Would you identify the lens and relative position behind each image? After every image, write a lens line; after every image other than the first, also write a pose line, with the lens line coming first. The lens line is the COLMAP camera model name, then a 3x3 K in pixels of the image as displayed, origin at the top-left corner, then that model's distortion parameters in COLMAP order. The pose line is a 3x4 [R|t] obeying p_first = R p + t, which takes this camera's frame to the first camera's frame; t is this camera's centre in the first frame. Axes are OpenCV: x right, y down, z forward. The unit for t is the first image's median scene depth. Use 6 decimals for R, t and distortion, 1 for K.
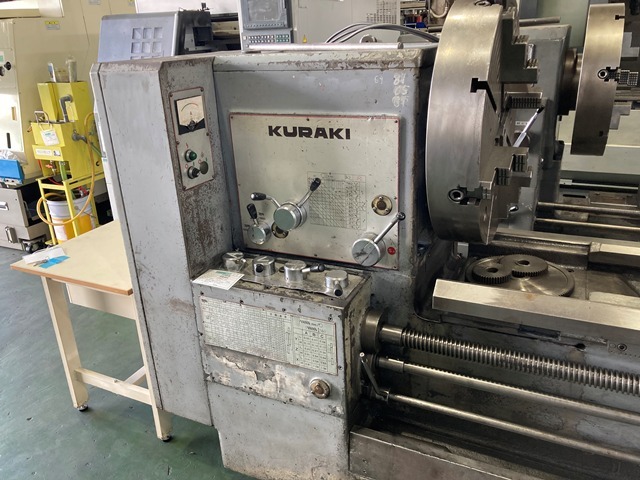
lens RADIAL K [[526.5, 0, 323.5], [0, 526.5, 234.5], [0, 0, 1]] dist [0.028832, -0.018453]
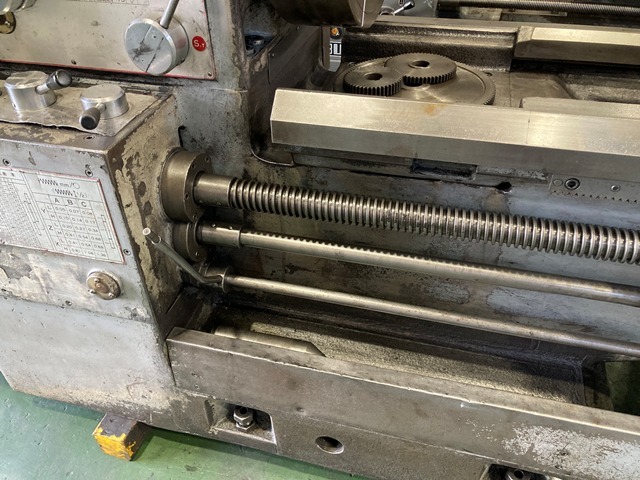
lens RADIAL K [[526.5, 0, 311.5], [0, 526.5, 244.4], [0, 0, 1]] dist [0.028832, -0.018453]
pose [[0.984502, -0.091910, 0.149363, 0.142708], [0.043416, 0.952893, 0.300185, 0.070076], [-0.169917, -0.289048, 0.942115, 0.384120]]
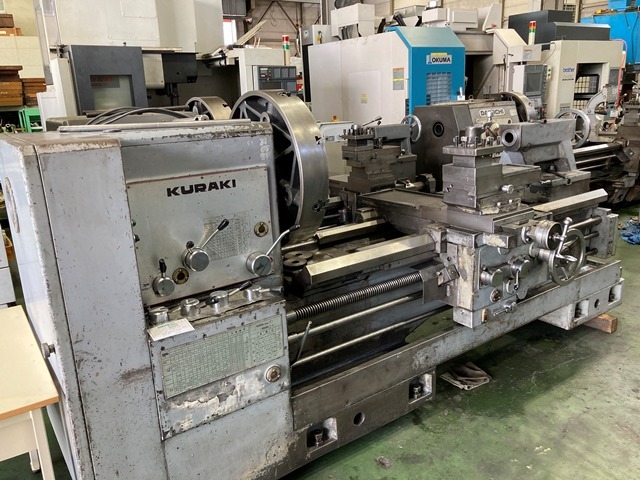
lens RADIAL K [[526.5, 0, 326.2], [0, 526.5, 229.5], [0, 0, 1]] dist [0.028832, -0.018453]
pose [[0.487143, -0.195438, 0.851173, -0.965168], [0.328243, 0.944150, 0.028927, -0.037645], [-0.809289, 0.265300, 0.524087, 0.120833]]
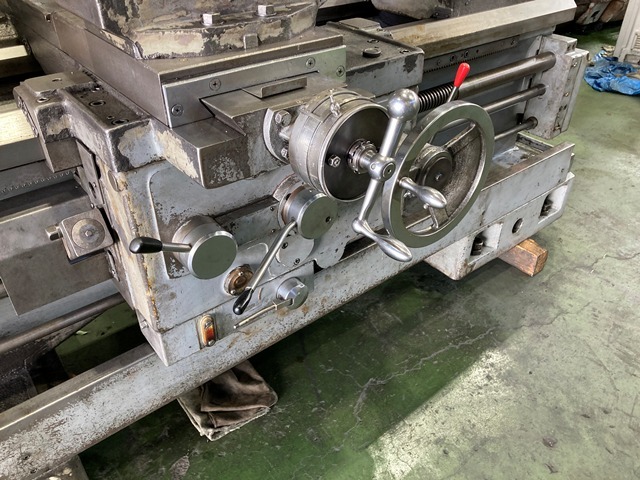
lens RADIAL K [[526.5, 0, 333.7], [0, 526.5, 235.1], [0, 0, 1]] dist [0.028832, -0.018453]
pose [[0.421117, -0.473033, 0.773887, 0.289239], [0.289449, 0.878707, 0.379597, 0.133494], [-0.859581, 0.064146, 0.506957, 0.199948]]
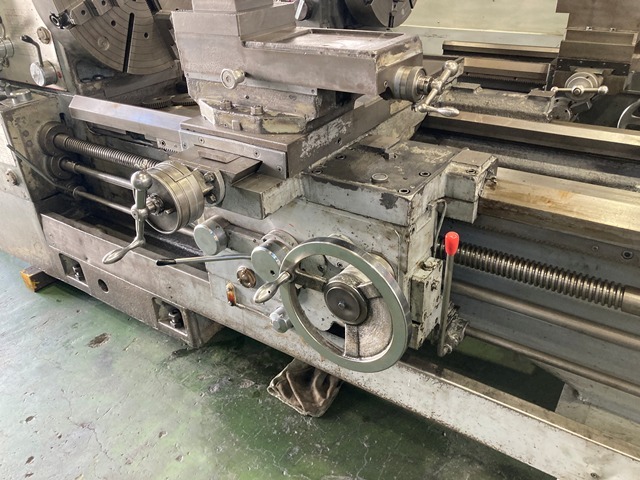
lens RADIAL K [[526.5, 0, 315.0], [0, 526.5, 239.0], [0, 0, 1]] dist [0.028832, -0.018453]
pose [[0.987459, 0.083549, -0.133960, 0.941671], [-0.059398, 0.982759, 0.175091, 0.159641], [0.146279, -0.164938, 0.975396, -0.231794]]
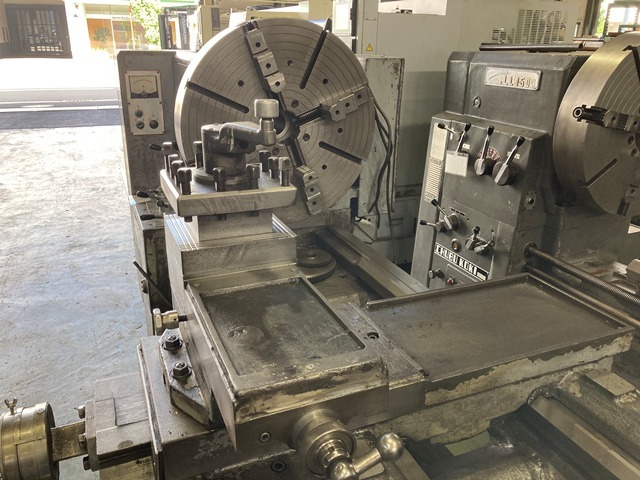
lens RADIAL K [[526.5, 0, 318.8], [0, 526.5, 233.5], [0, 0, 1]] dist [0.028832, -0.018453]
pose [[0.747615, 0.284703, -0.600013, 1.148610], [-0.287396, 0.953170, 0.094179, -0.111828], [0.598728, 0.102032, 0.794427, 0.131862]]
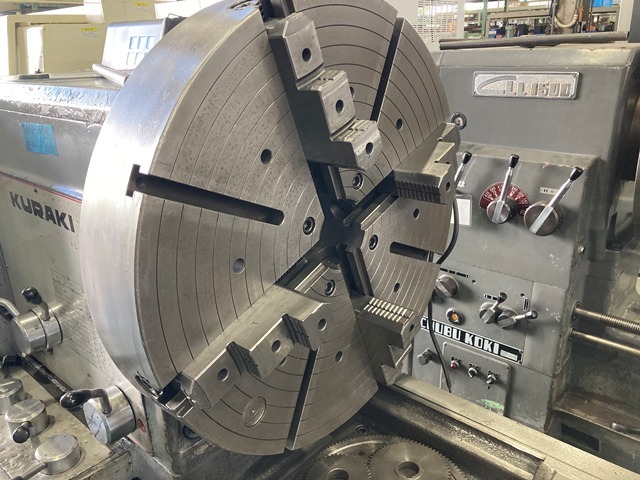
lens RADIAL K [[526.5, 0, 318.0], [0, 526.5, 237.2], [0, 0, 1]] dist [0.028832, -0.018453]
pose [[0.959235, 0.113827, -0.258673, 0.442412], [-0.115872, 0.993237, 0.007379, -0.201299], [0.257763, 0.022894, 0.965937, 0.473239]]
